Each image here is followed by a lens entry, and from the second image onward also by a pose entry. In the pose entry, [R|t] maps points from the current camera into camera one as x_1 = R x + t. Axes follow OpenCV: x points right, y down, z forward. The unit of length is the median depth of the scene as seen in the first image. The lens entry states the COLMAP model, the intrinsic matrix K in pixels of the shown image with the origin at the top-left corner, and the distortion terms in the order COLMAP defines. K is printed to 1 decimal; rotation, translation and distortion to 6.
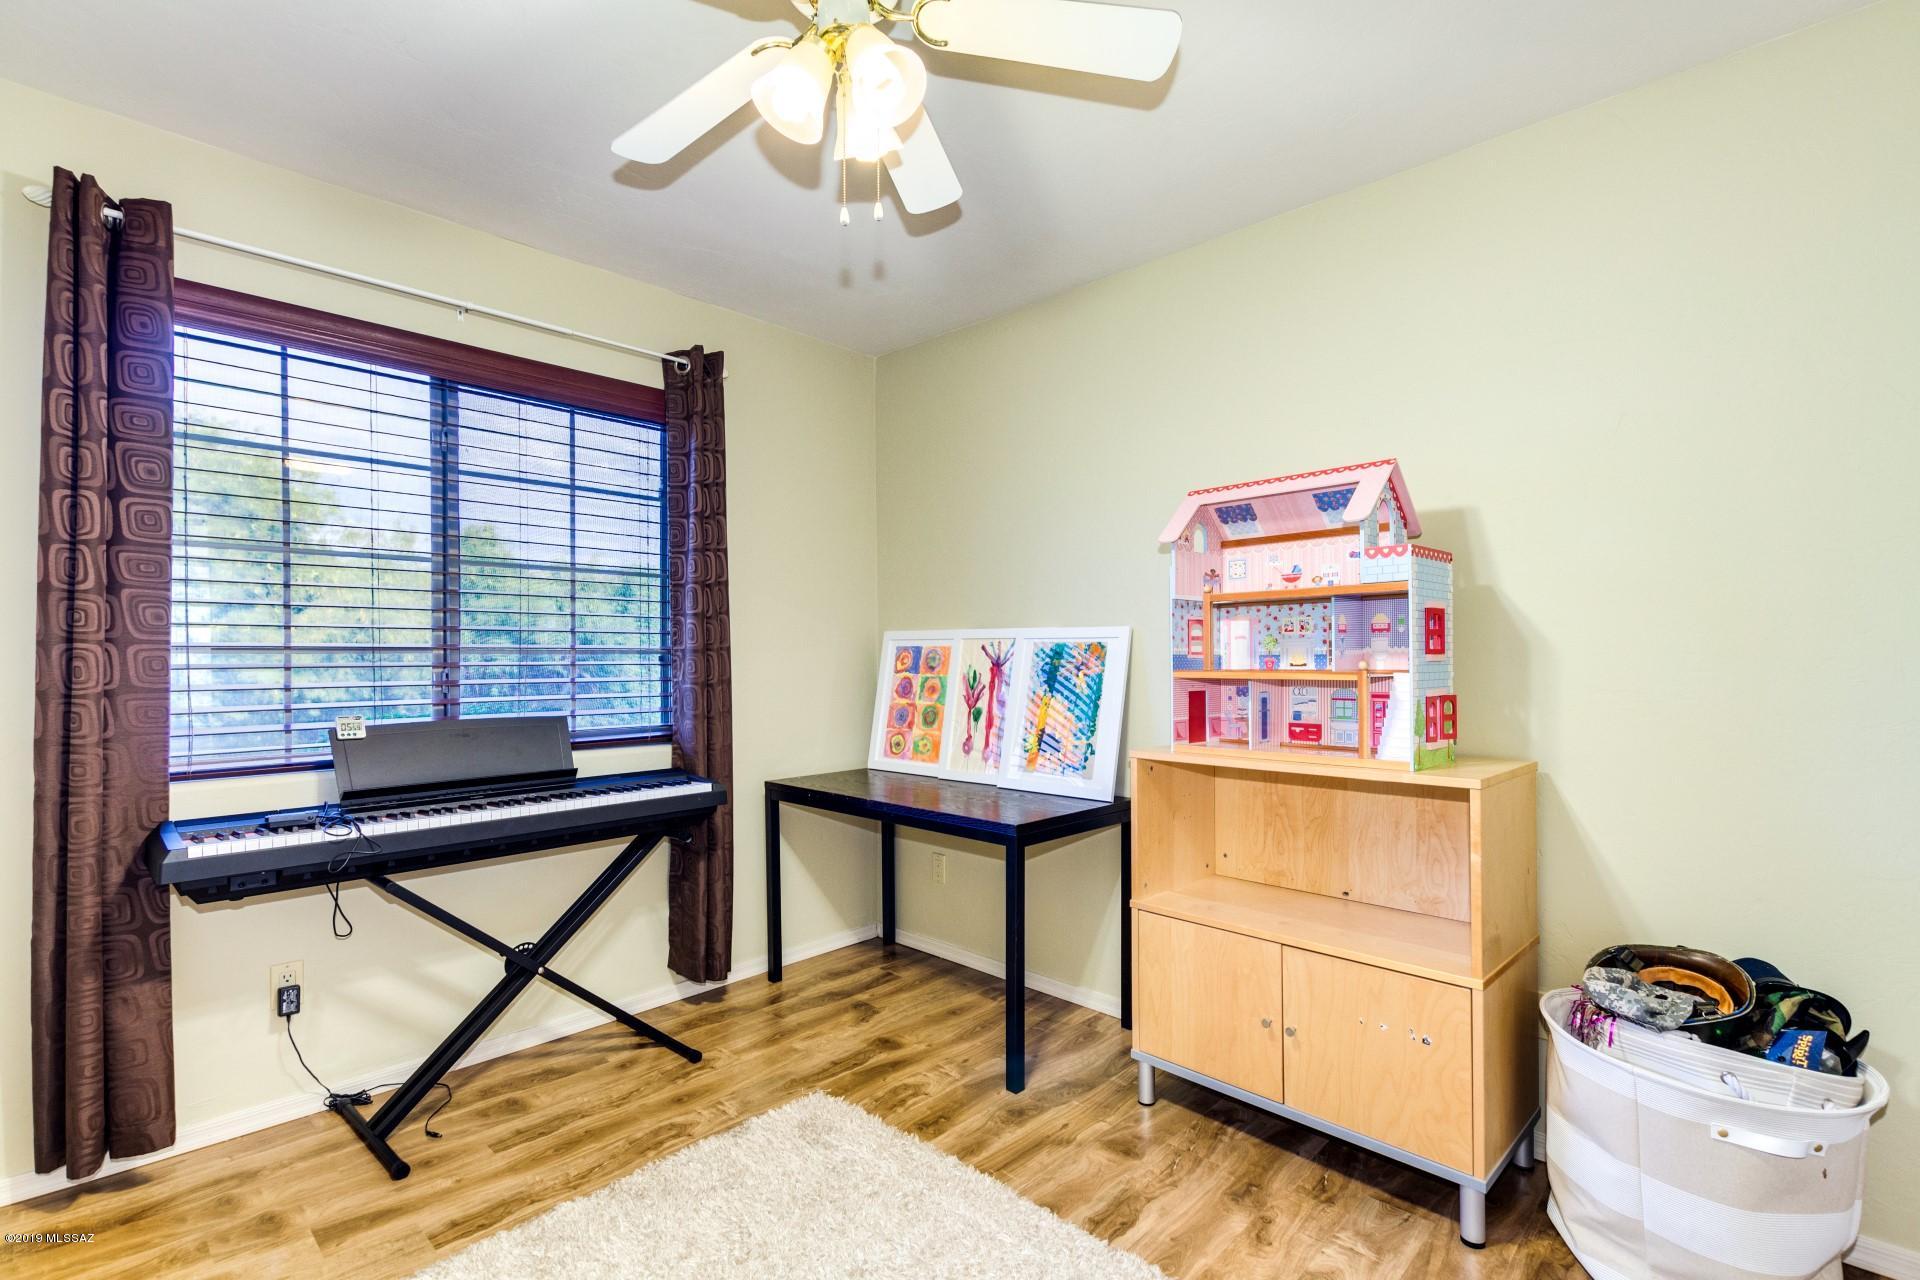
lens RADIAL K [[881.6, 0, 968.7], [0, 881.6, 660.9], [0, 0, 1]] dist [0.001833, -0.000018]
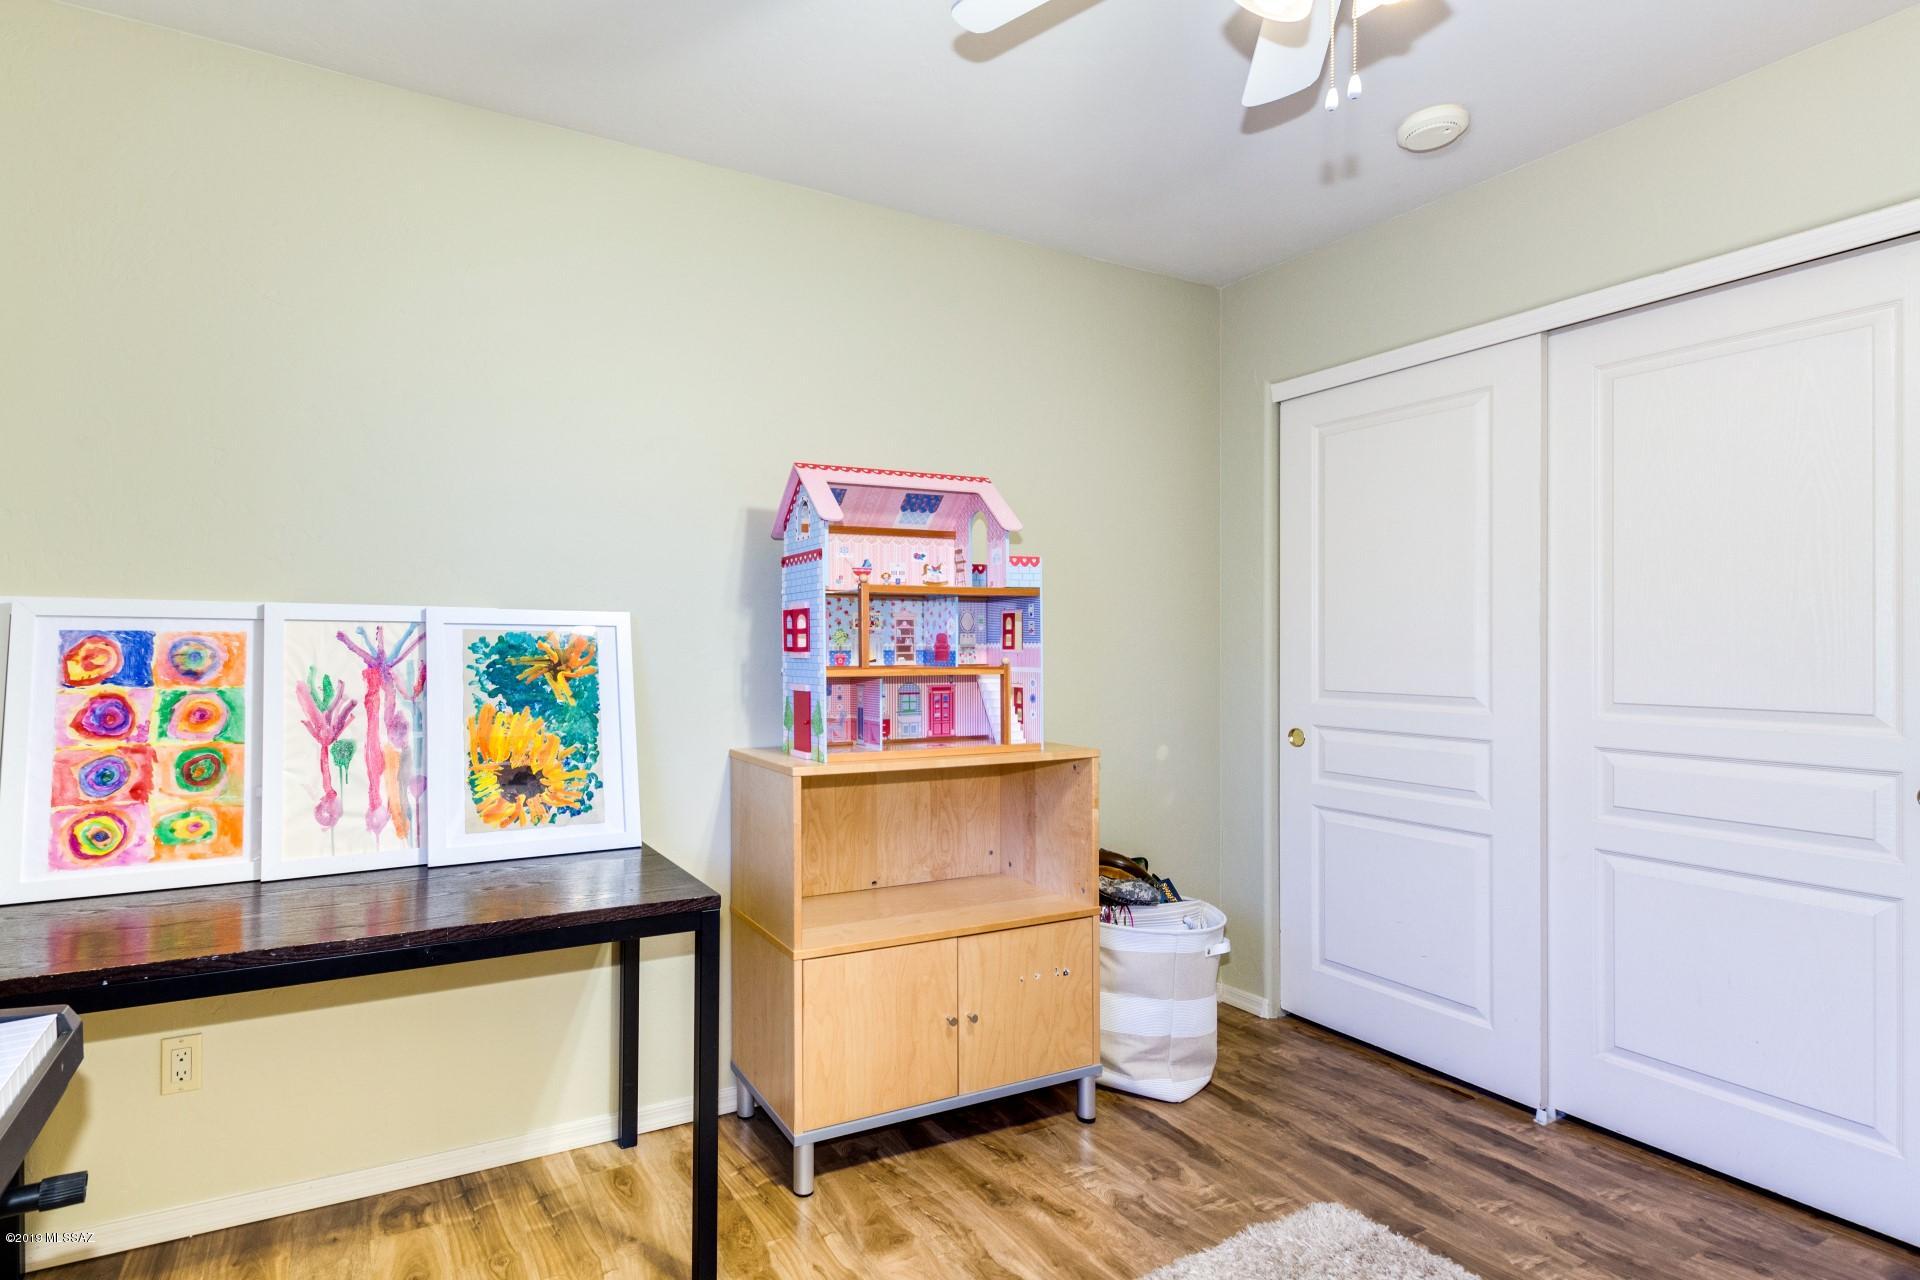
lens RADIAL K [[886.4, 0, 954.9], [0, 886.4, 644.9], [0, 0, 1]] dist [0.002898, -0.000080]
pose [[0.342538, 0.008745, 0.939463, -0.429459], [0.003586, 0.999937, -0.010615, -0.002039], [-0.939497, 0.007005, 0.342486, 0.464399]]
